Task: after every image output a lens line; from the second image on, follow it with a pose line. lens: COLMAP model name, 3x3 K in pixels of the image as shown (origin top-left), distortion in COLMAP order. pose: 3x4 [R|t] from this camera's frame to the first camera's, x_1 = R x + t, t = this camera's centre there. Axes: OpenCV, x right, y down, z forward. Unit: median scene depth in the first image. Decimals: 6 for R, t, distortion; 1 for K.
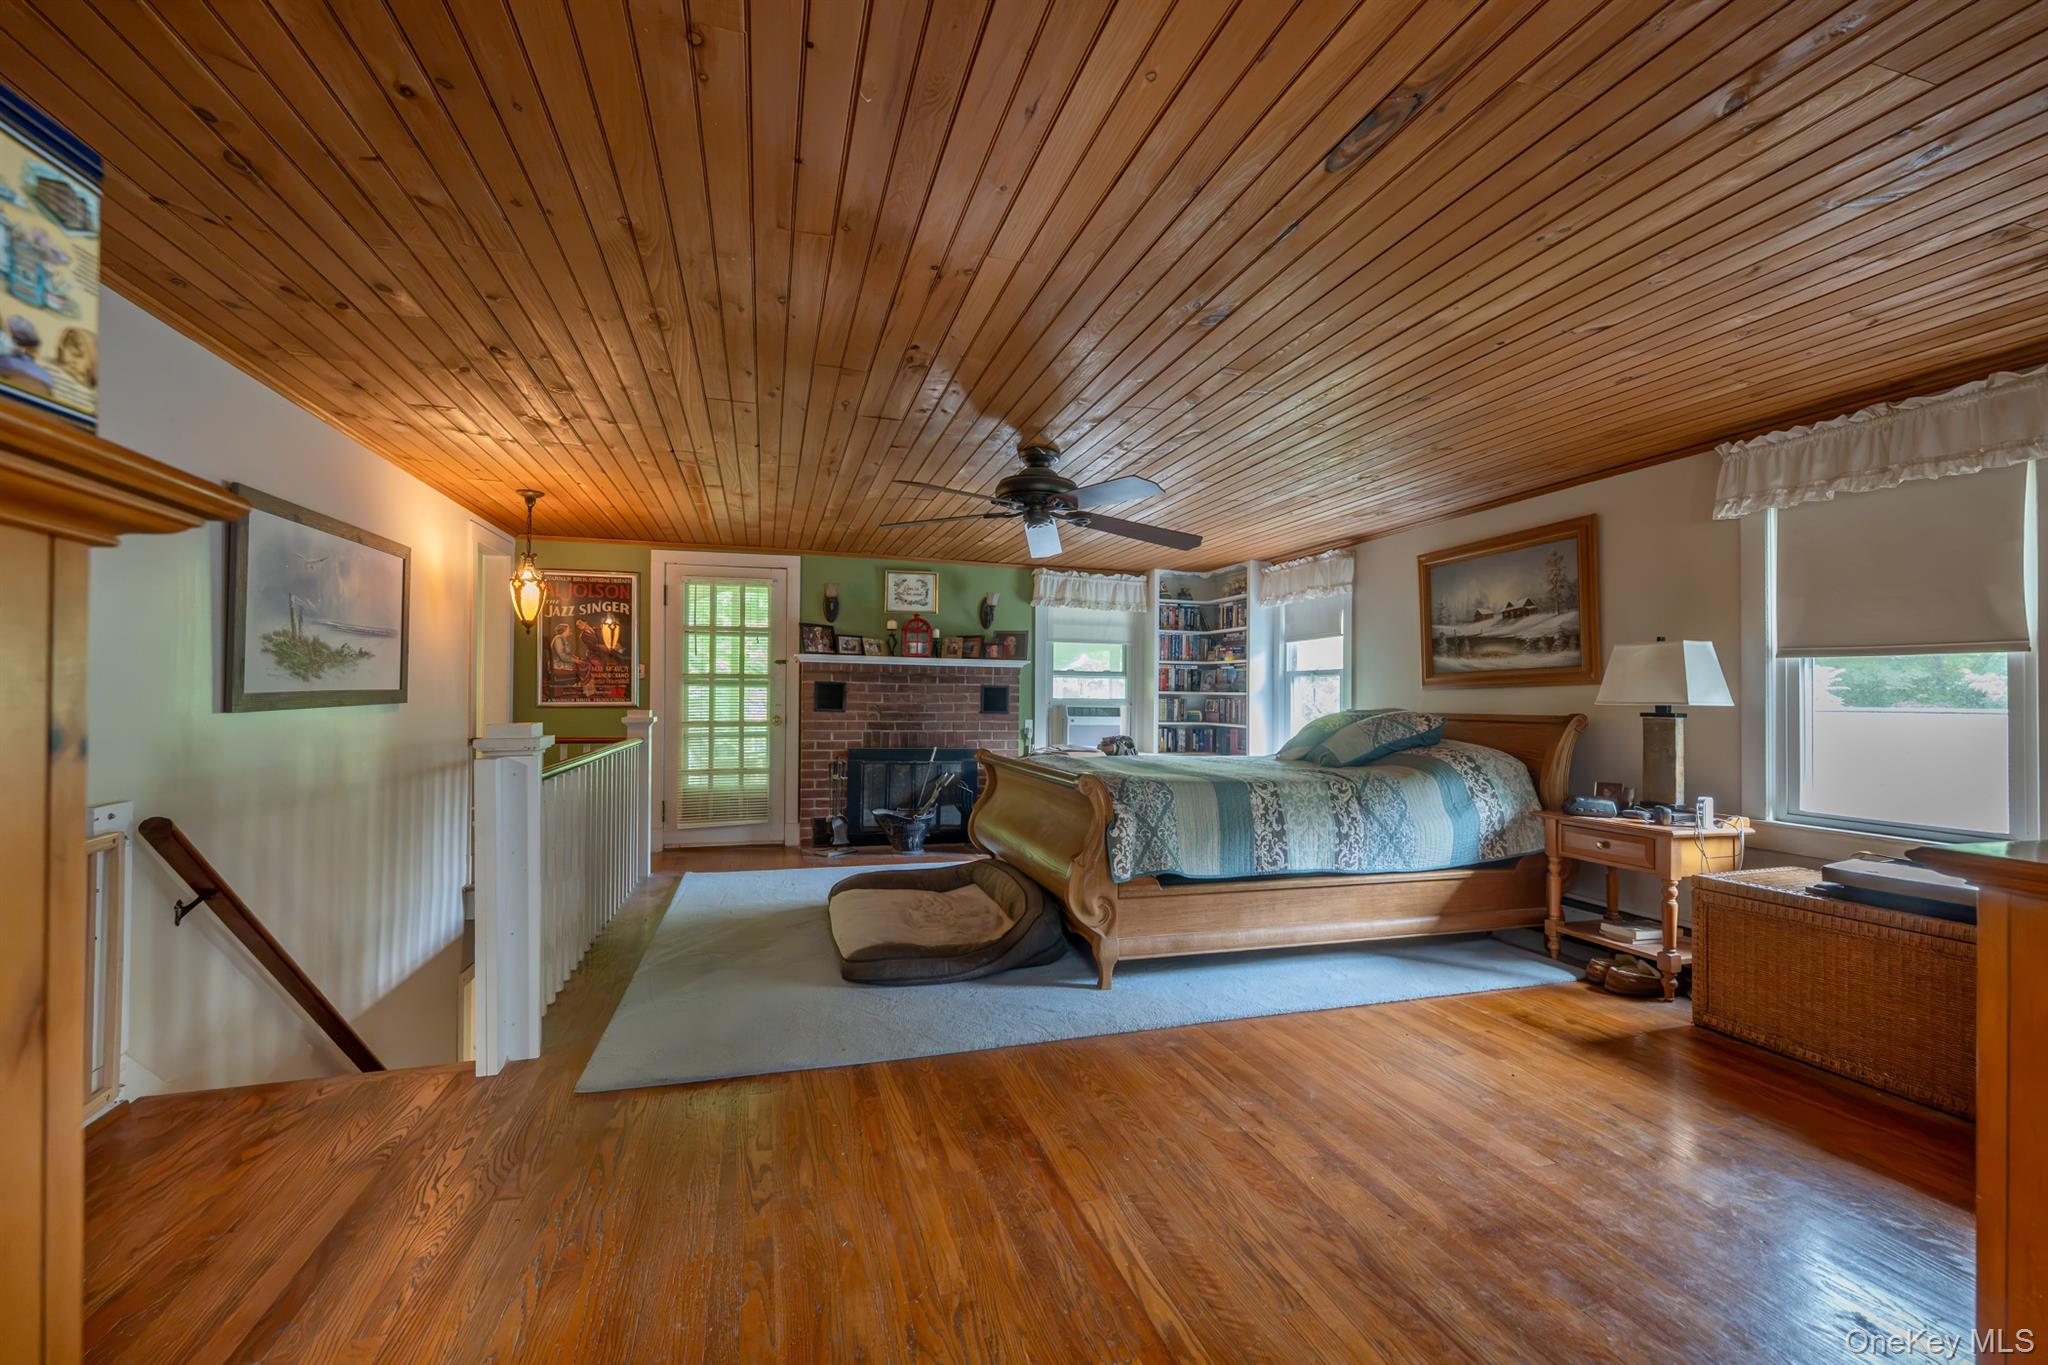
lens RADIAL K [[829.5, 0, 1023.3], [0, 829.5, 687.8], [0, 0, 1]] dist [-0.000033, -0.000095]
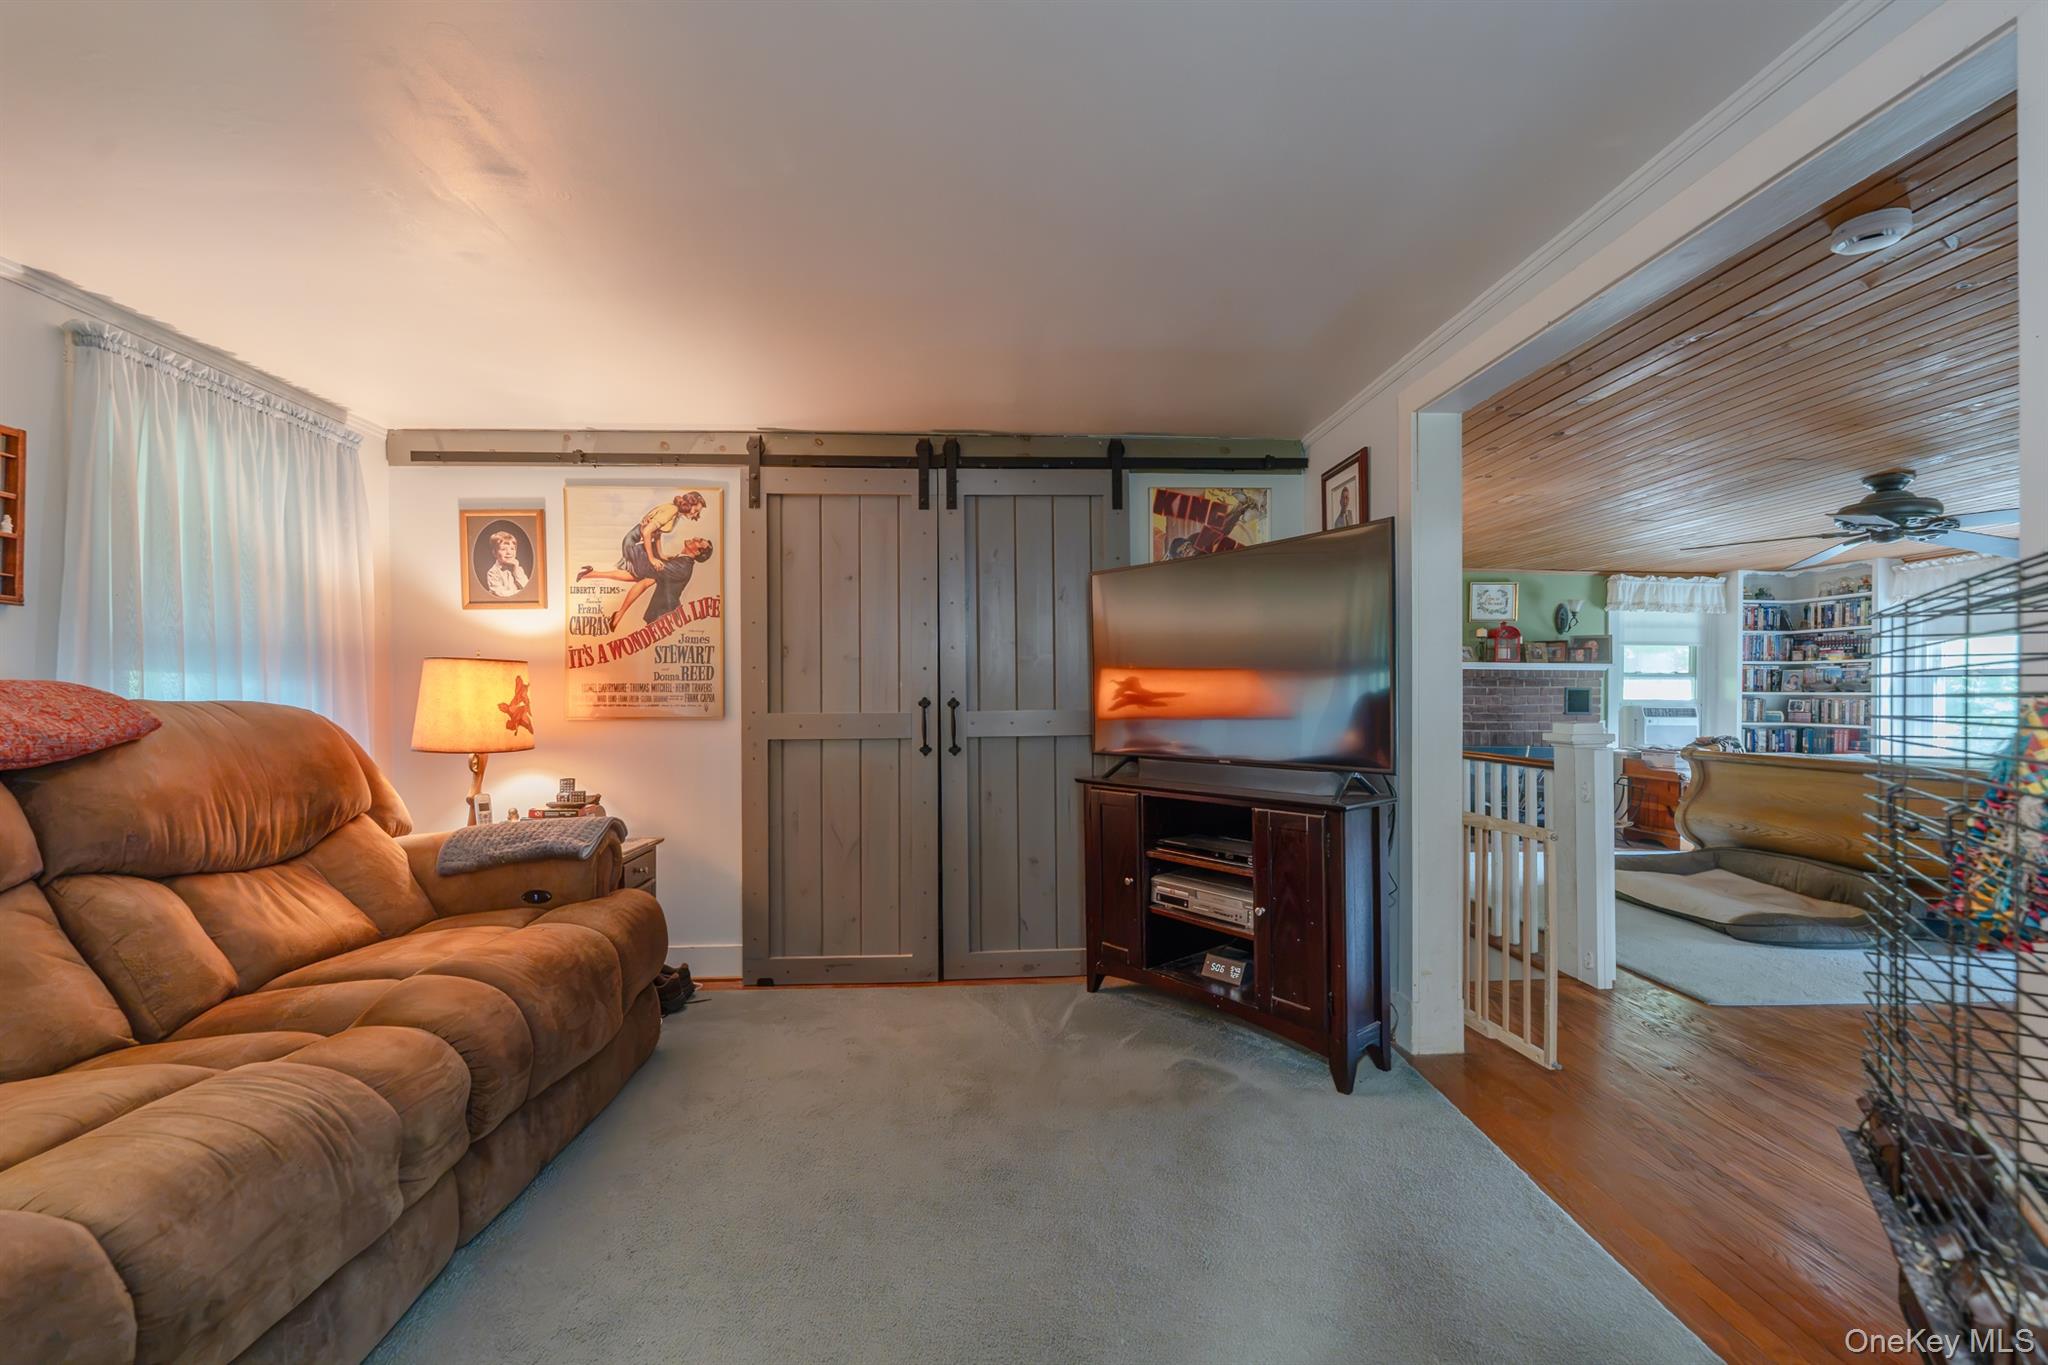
lens RADIAL K [[832.4, 0, 1029.4], [0, 832.4, 699.1], [0, 0, 1]] dist [-0.001907, -0.000353]
pose [[0.972132, -0.006792, -0.234335, -0.504488], [0.009506, 0.999900, 0.010454, -0.006721], [0.234241, -0.012390, 0.972100, -0.207000]]
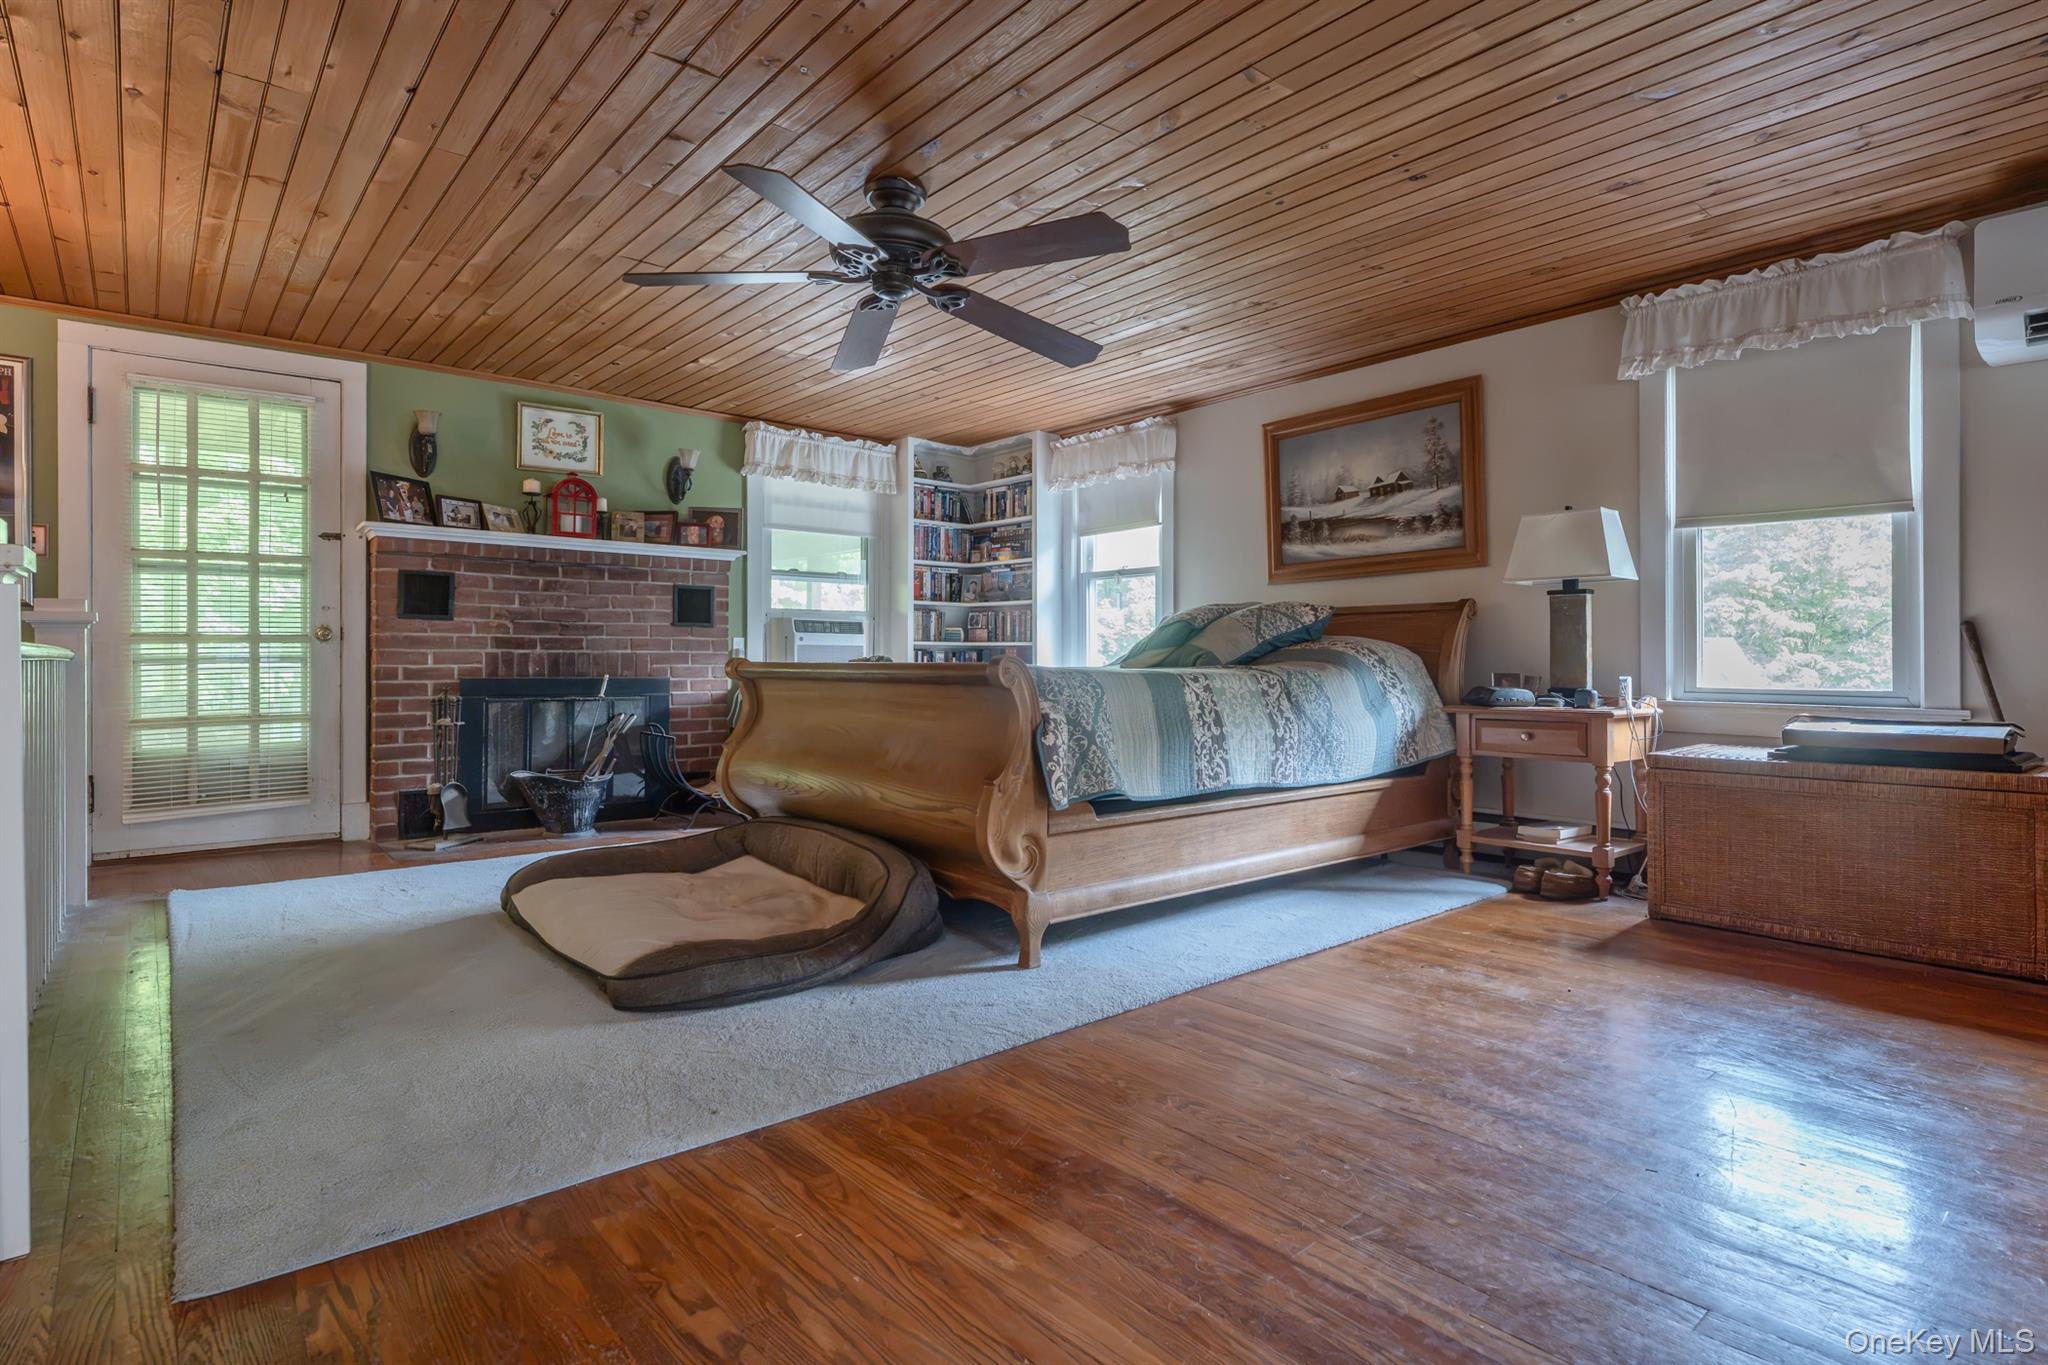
lens RADIAL K [[1030.4, 0, 1026.5], [0, 1030.4, 651.5], [0, 0, 1]] dist [0.001744, -0.000566]
pose [[0.917087, -0.007287, 0.398621, -0.132699], [0.004444, 0.999958, 0.008057, 0.050264], [-0.398663, -0.005618, 0.917080, 0.117039]]
